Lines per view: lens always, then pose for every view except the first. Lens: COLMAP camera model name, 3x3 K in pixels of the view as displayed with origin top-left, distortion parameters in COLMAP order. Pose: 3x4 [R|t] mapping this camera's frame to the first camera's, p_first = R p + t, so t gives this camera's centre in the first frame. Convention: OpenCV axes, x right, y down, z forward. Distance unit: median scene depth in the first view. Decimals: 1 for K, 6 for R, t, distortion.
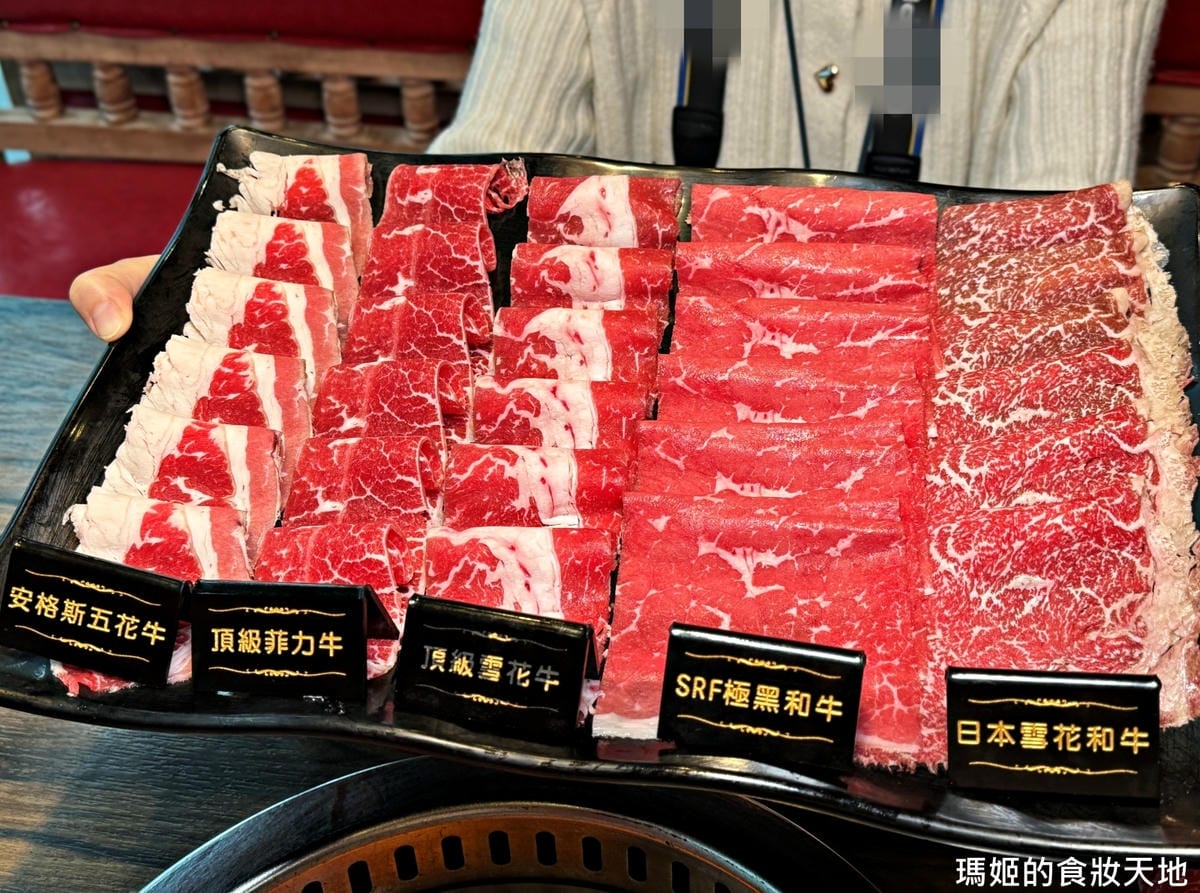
lens RADIAL K [[1417.9, 0, 600.0], [0, 1417.9, 446.5], [0, 0, 1]] dist [0.127053, 0.050853]
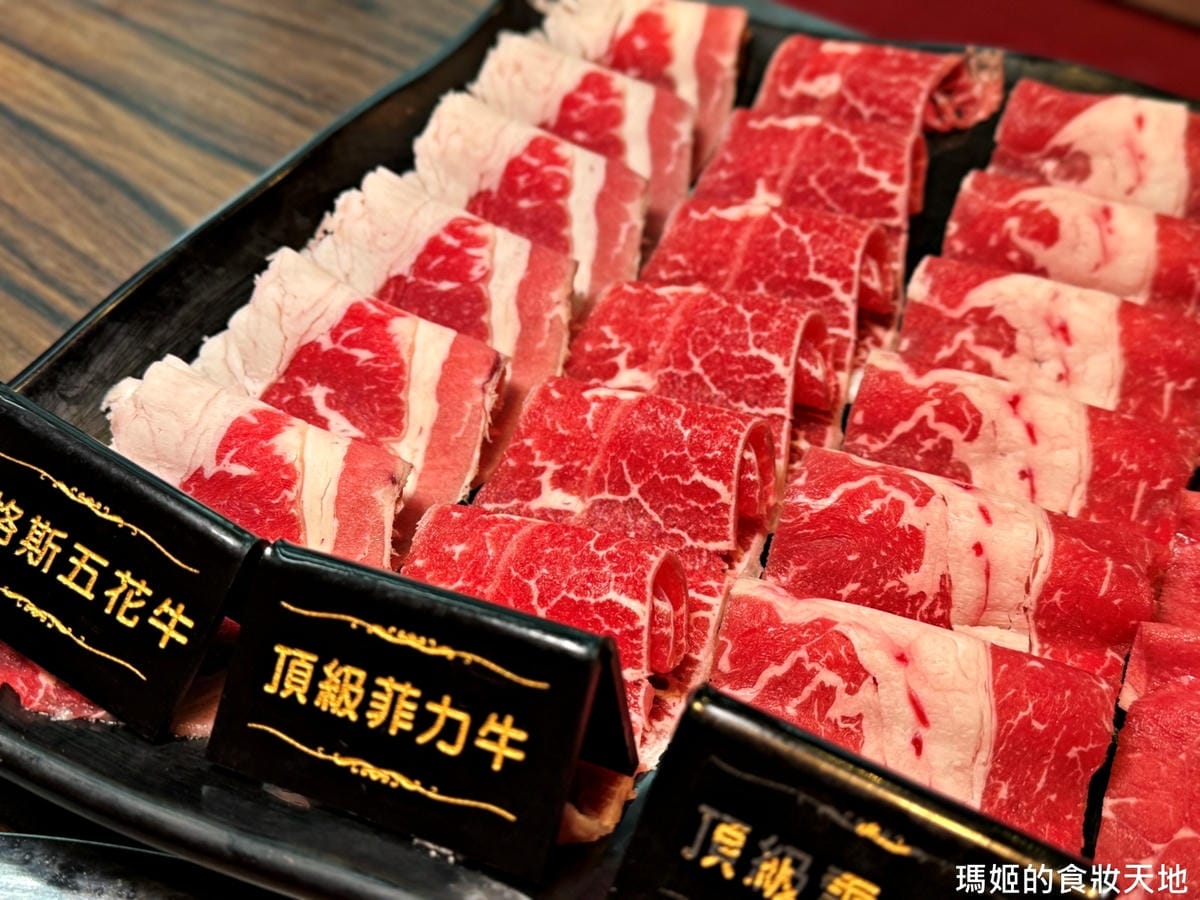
lens RADIAL K [[1425.5, 0, 600.0], [0, 1425.5, 450.0], [0, 0, 1]] dist [0.087540, -0.027610]
pose [[0.957607, 0.241942, -0.156372, -0.097070], [-0.259828, 0.959806, -0.106127, 0.078787], [0.124410, 0.142258, 0.981980, 0.480239]]
